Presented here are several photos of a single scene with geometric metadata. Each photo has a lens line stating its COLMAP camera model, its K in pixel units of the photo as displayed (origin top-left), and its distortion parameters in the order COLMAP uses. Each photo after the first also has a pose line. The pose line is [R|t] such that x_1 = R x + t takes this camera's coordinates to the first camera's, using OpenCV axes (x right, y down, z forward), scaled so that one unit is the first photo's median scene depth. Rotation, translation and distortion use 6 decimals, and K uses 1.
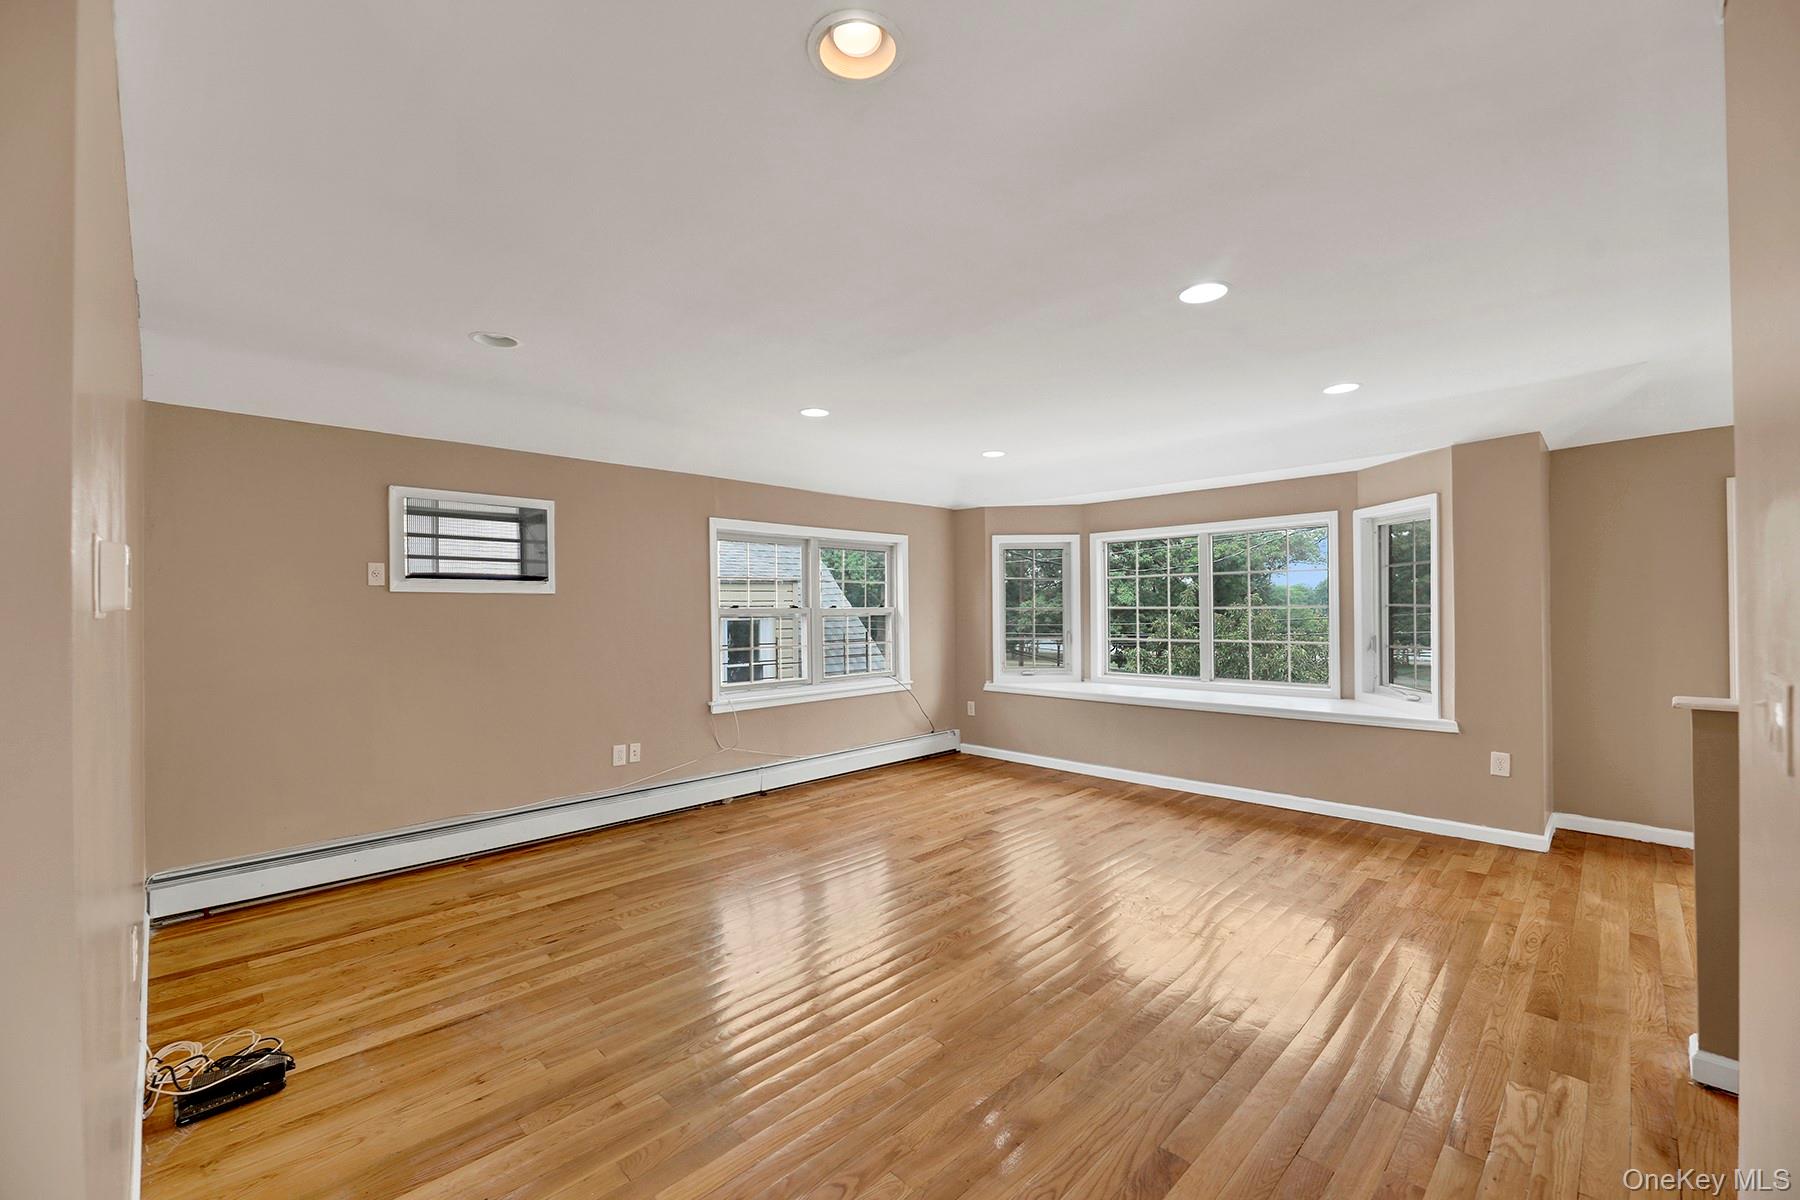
lens RADIAL K [[748.7, 0, 882.0], [0, 748.7, 609.9], [0, 0, 1]] dist [-0.003340, -0.000322]
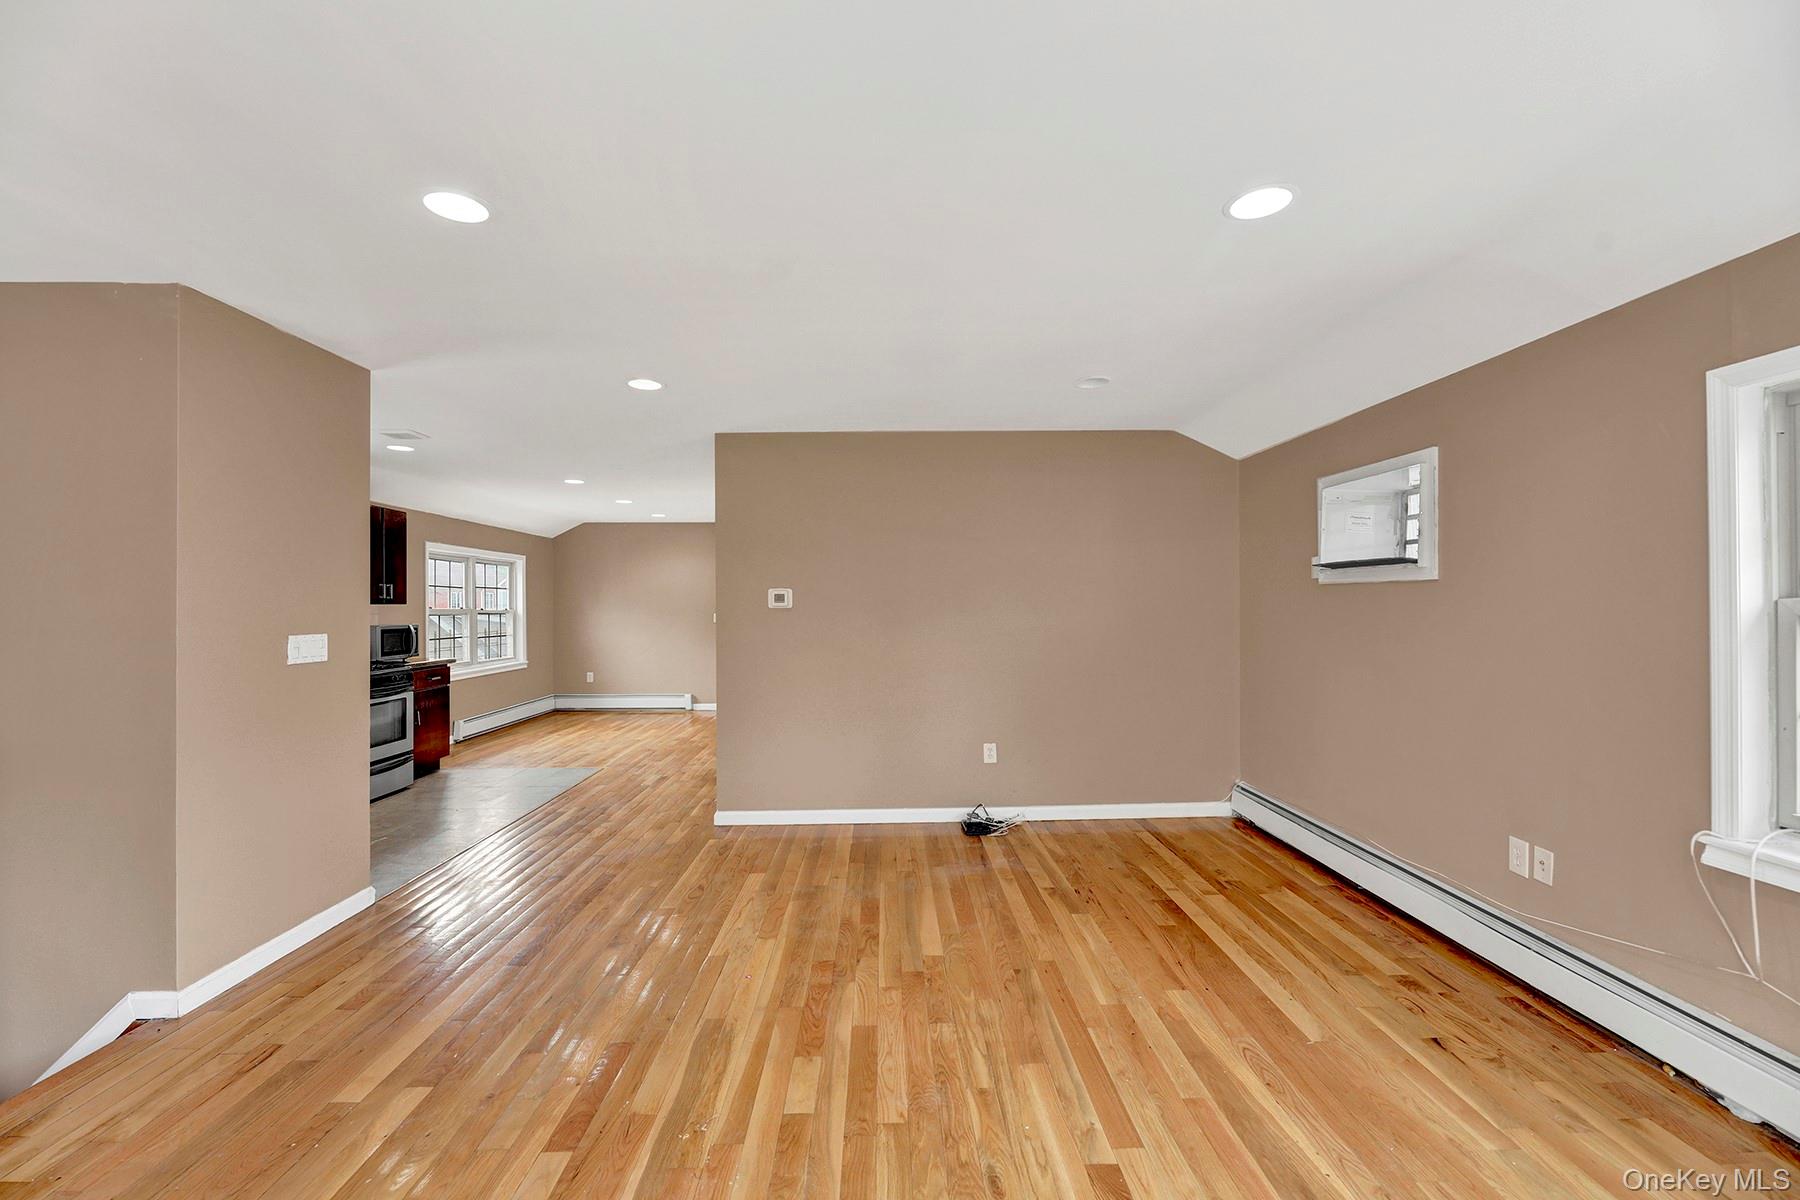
lens RADIAL K [[748.7, 0, 881.3], [0, 748.7, 602.8], [0, 0, 1]] dist [-0.003340, -0.000322]
pose [[-0.697935, 0.011770, -0.716064, 0.103631], [0.014214, 0.999896, 0.002581, -0.001822], [0.716020, -0.008377, -0.698030, 0.277888]]
